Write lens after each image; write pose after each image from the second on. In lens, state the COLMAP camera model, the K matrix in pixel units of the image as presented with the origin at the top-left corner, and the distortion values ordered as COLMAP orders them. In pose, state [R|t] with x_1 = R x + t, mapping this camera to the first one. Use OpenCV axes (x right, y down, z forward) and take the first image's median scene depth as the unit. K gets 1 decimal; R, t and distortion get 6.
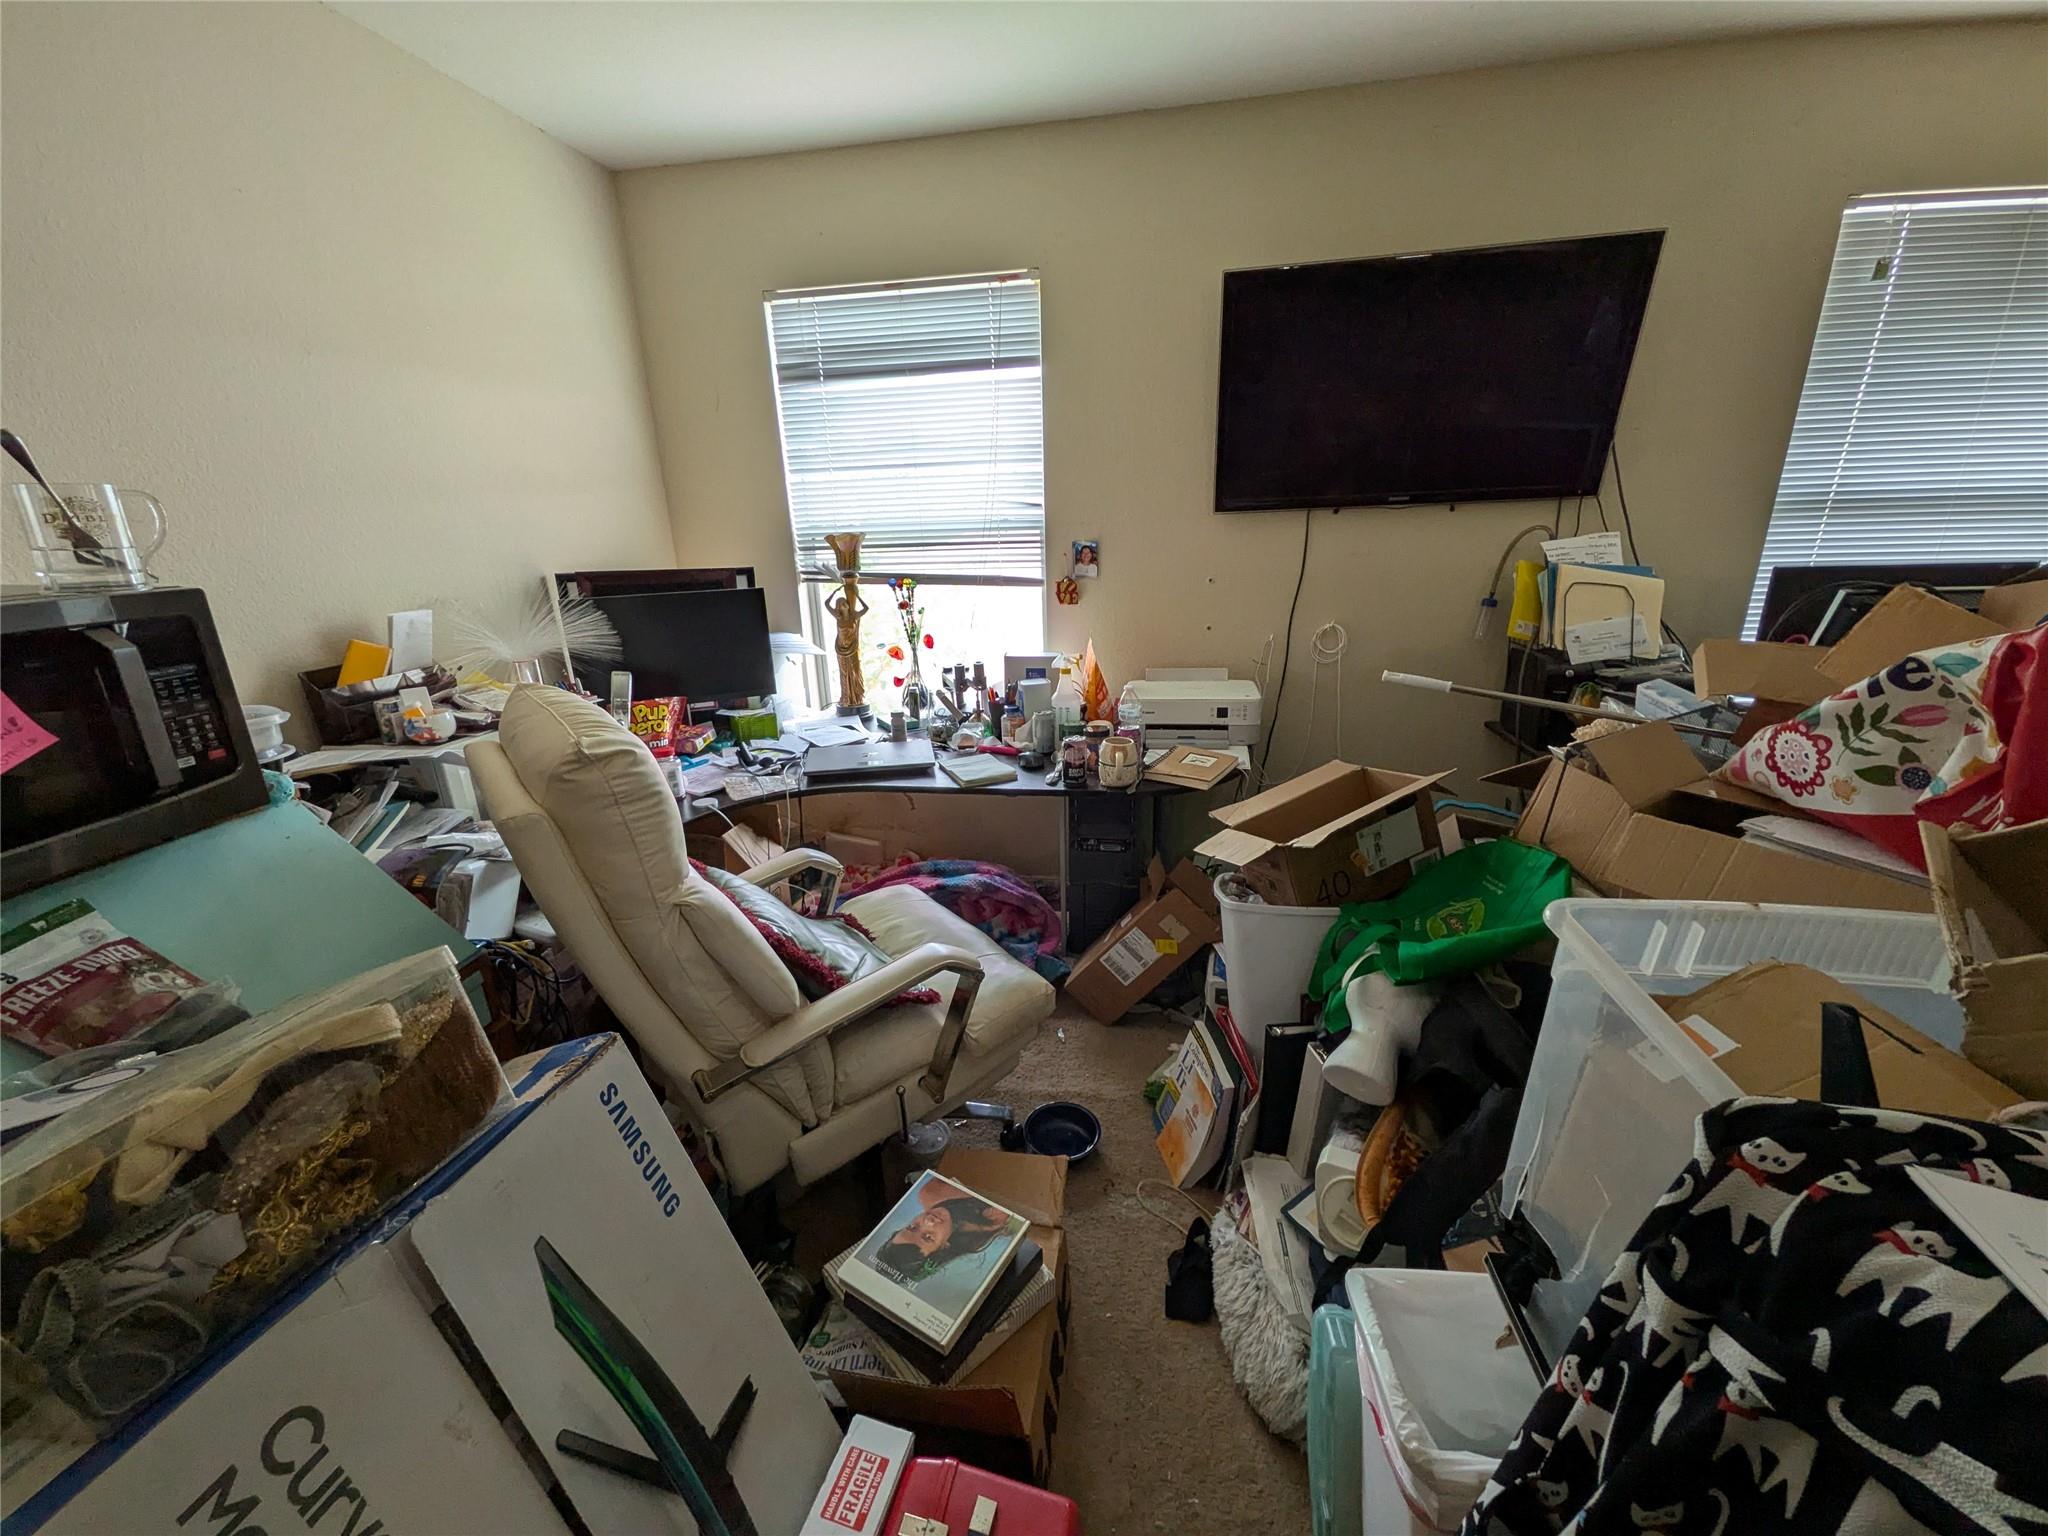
lens RADIAL K [[813.8, 0, 1023.3], [0, 813.8, 769.5], [0, 0, 1]] dist [0.009300, -0.001910]
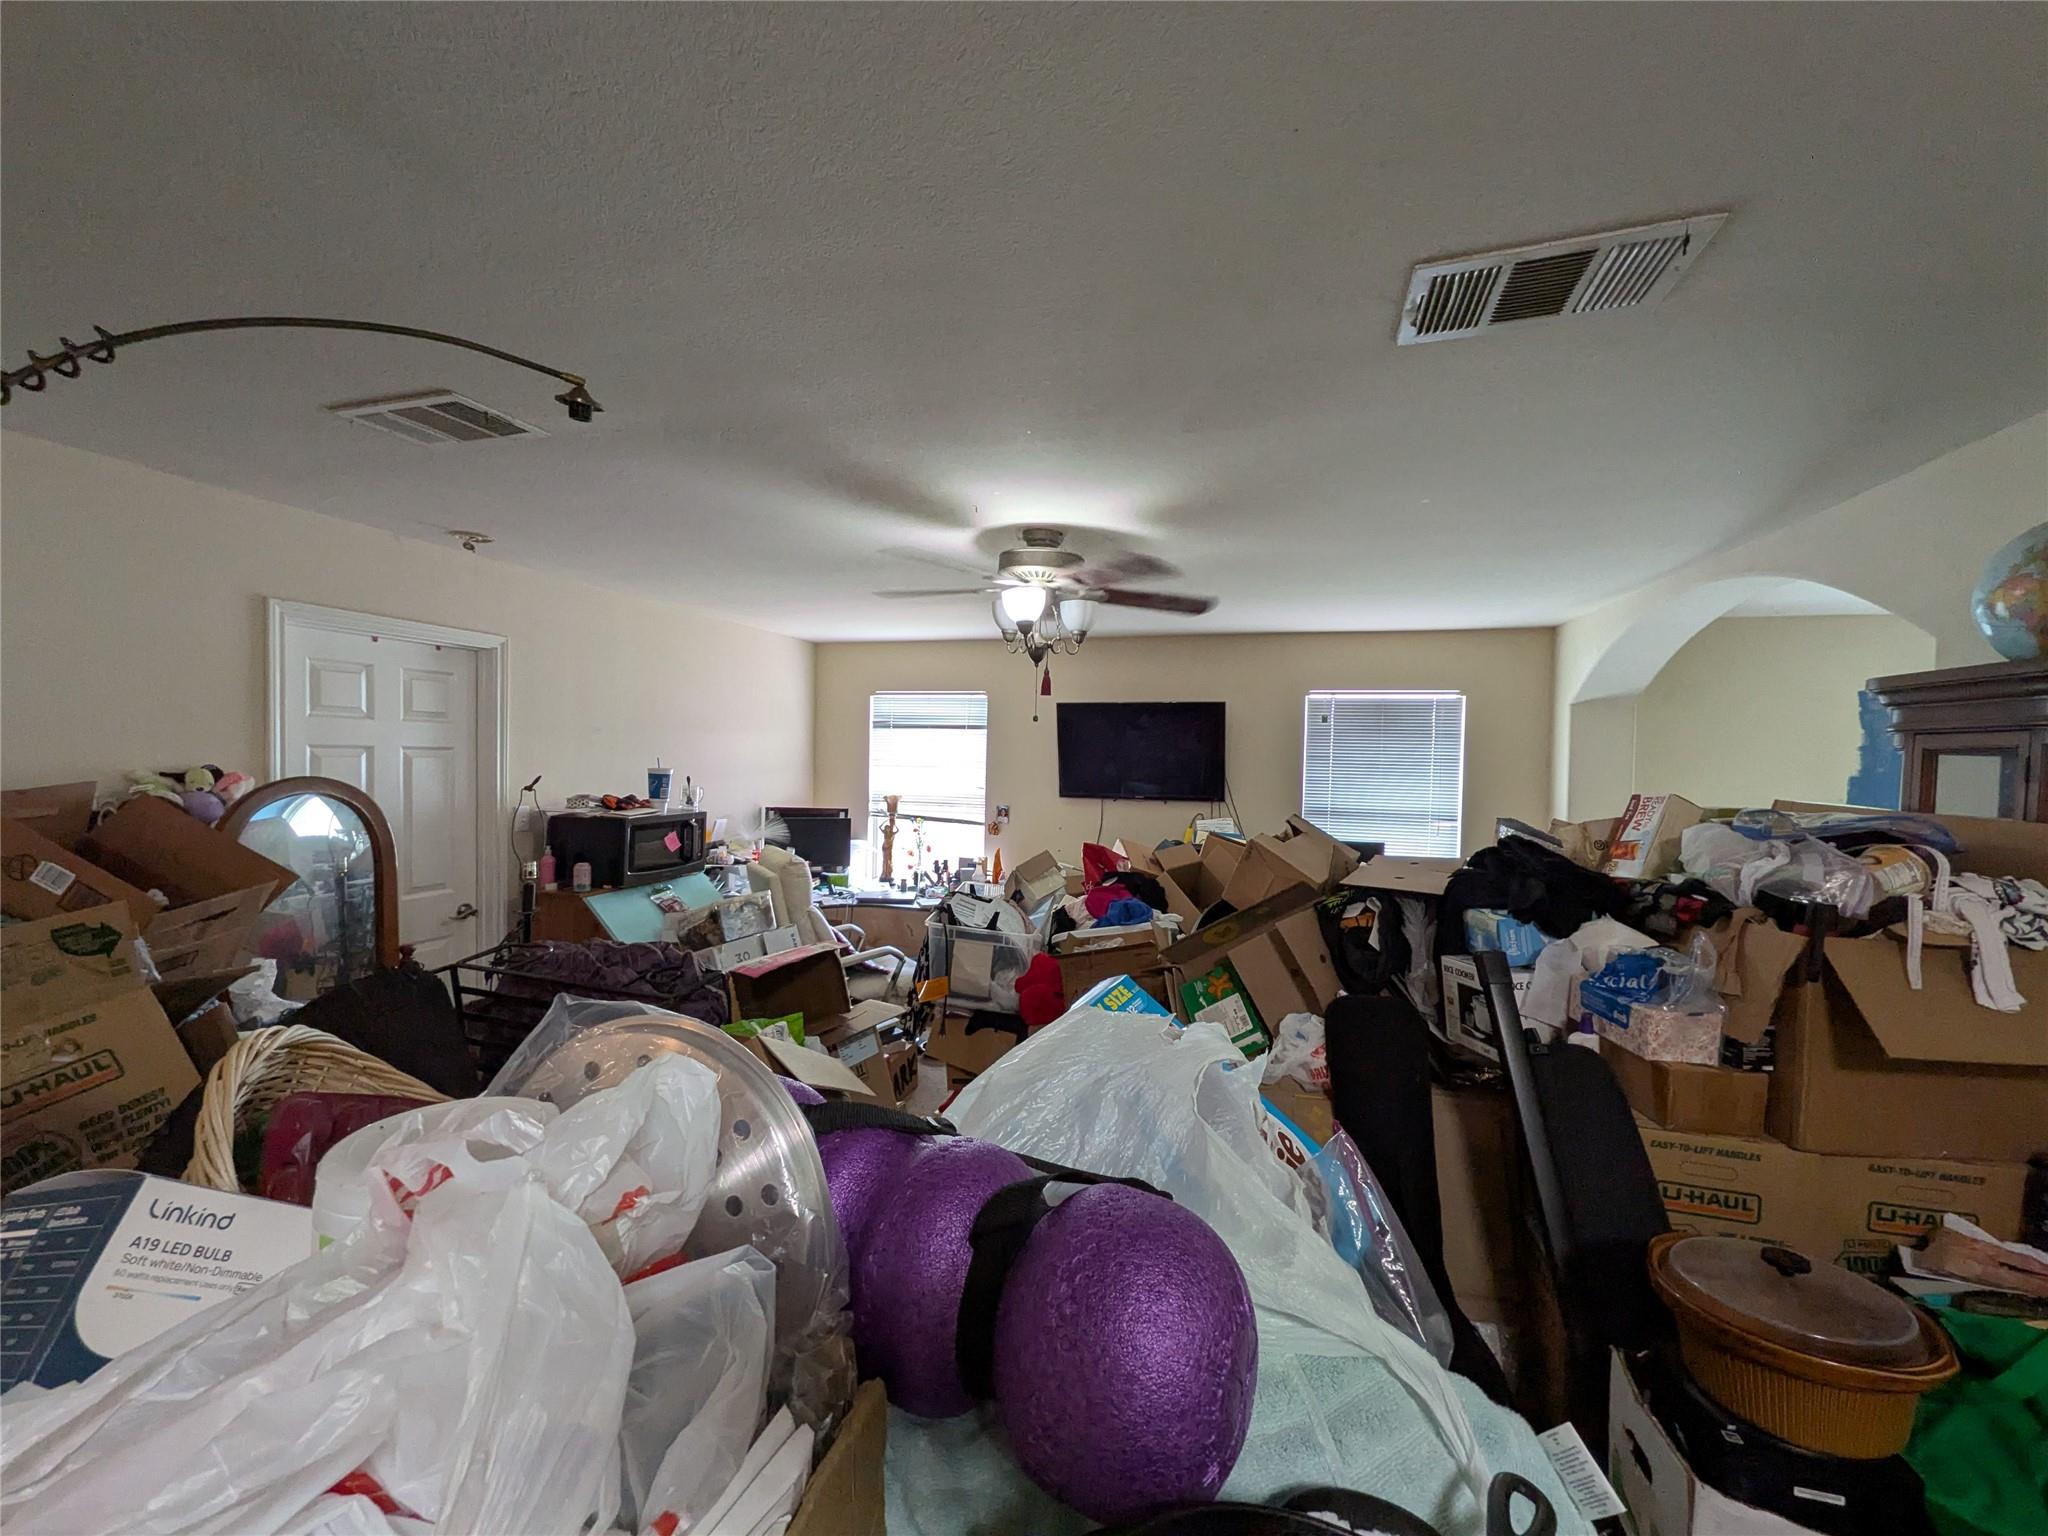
lens RADIAL K [[813.8, 0, 1029.3], [0, 813.8, 771.0], [0, 0, 1]] dist [0.009300, -0.001910]
pose [[0.993067, 0.058270, -0.102093, 0.370027], [-0.084902, 0.956216, -0.280076, 0.227142], [0.081303, 0.286802, 0.954534, -1.080351]]
